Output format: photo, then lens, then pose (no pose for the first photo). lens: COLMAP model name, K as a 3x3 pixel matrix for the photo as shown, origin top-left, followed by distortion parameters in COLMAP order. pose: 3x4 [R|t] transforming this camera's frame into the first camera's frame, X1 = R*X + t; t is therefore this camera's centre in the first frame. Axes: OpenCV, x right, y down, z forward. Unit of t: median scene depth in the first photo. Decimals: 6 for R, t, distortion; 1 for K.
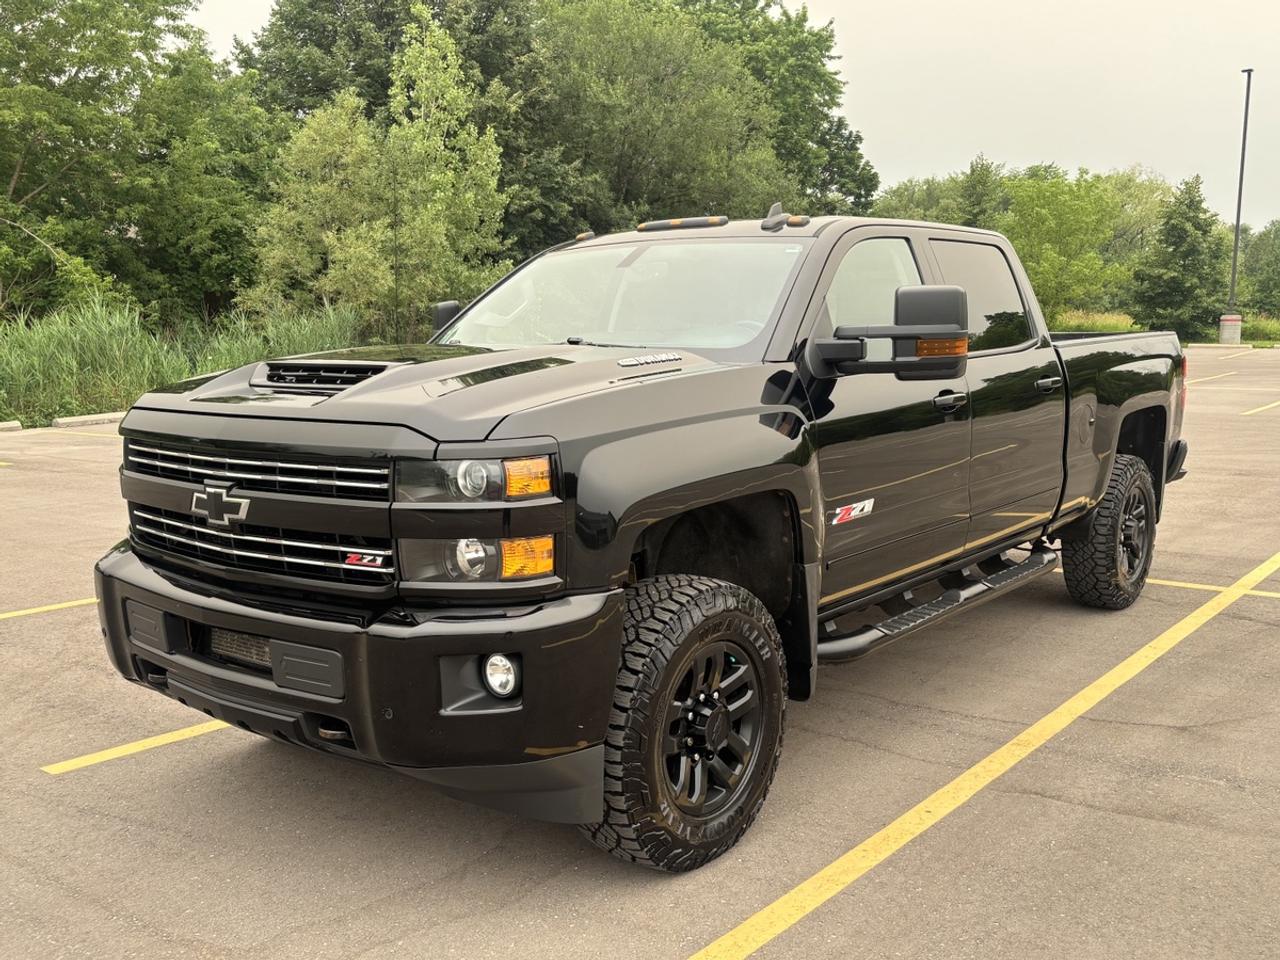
lens RADIAL K [[1204.3, 0, 617.0], [0, 1204.3, 481.4], [0, 0, 1]] dist [0.010477, 0.008757]
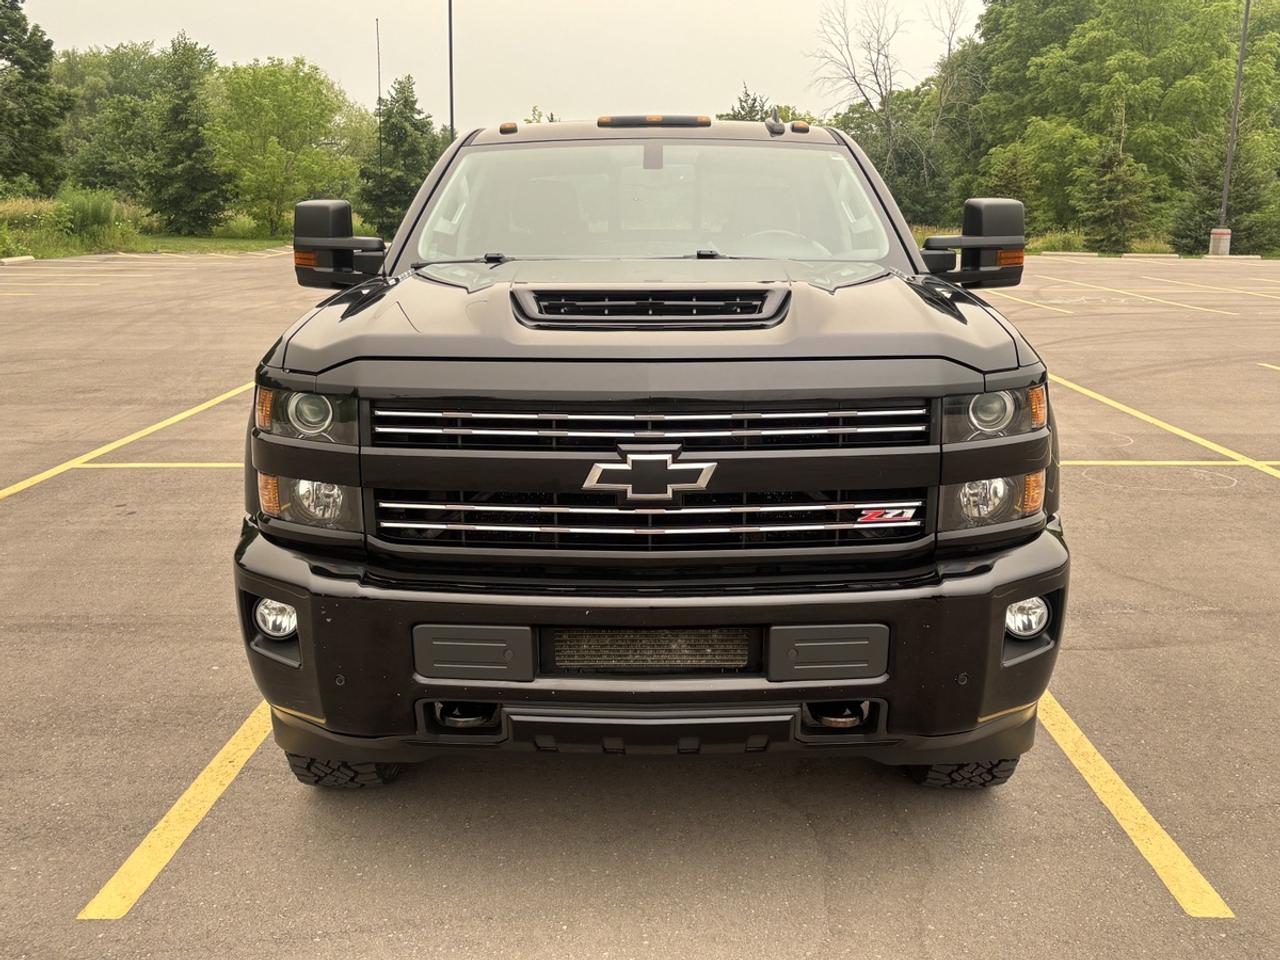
lens RADIAL K [[1269.3, 0, 616.4], [0, 1269.3, 476.5], [0, 0, 1]] dist [0.021695, 0.019431]
pose [[0.788025, -0.115252, 0.604759, -0.738240], [0.073076, 0.992887, 0.093998, -0.050890], [-0.611291, -0.029880, 0.790842, 0.318902]]
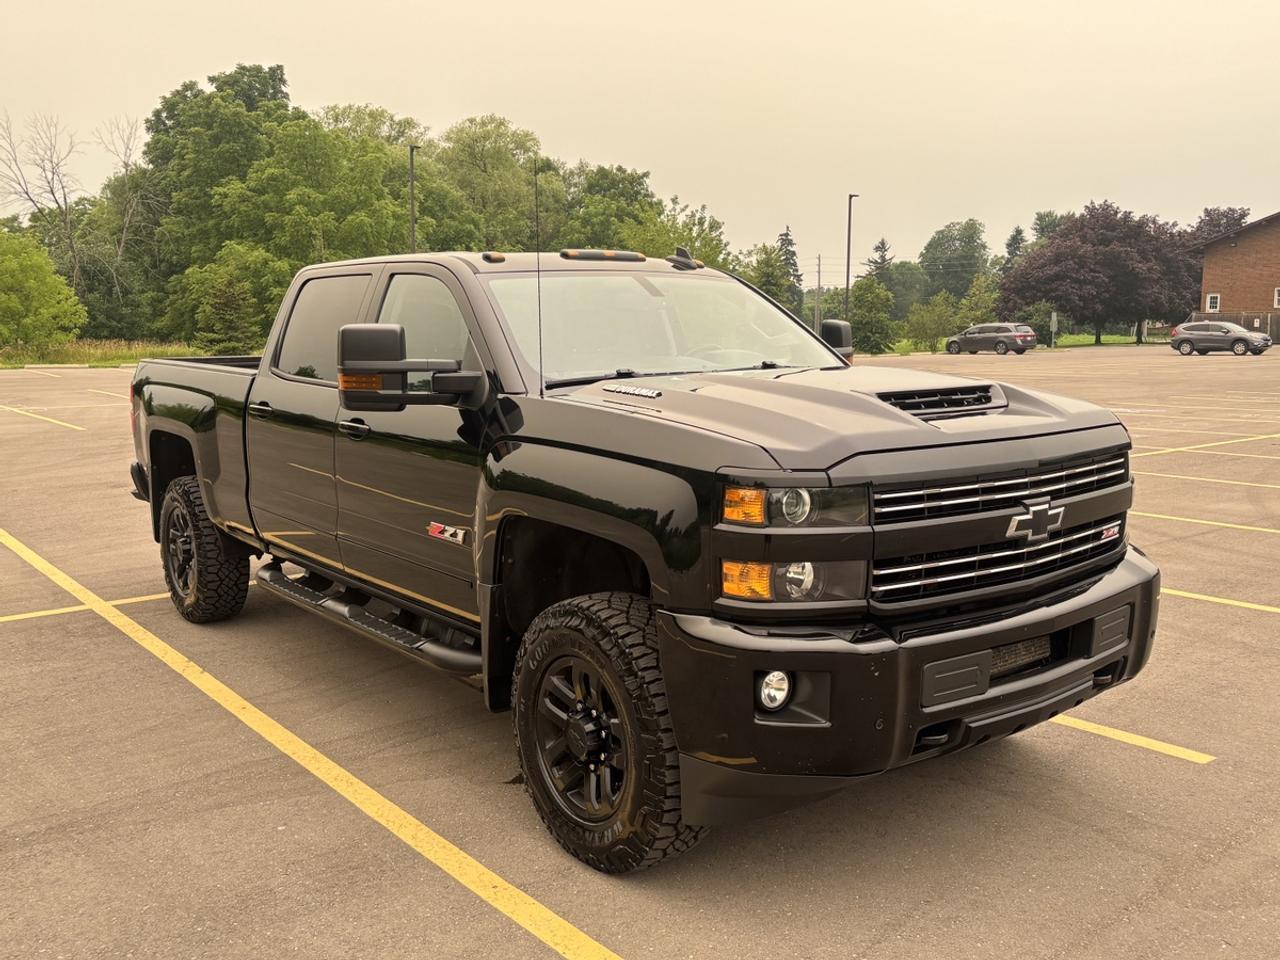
lens RADIAL K [[1204.3, 0, 617.0], [0, 1204.3, 481.4], [0, 0, 1]] dist [0.010477, 0.008757]
pose [[0.228628, -0.118575, 0.966266, -1.257794], [0.134173, 0.986920, 0.089363, -0.139491], [-0.964223, 0.109216, 0.241547, 0.959563]]
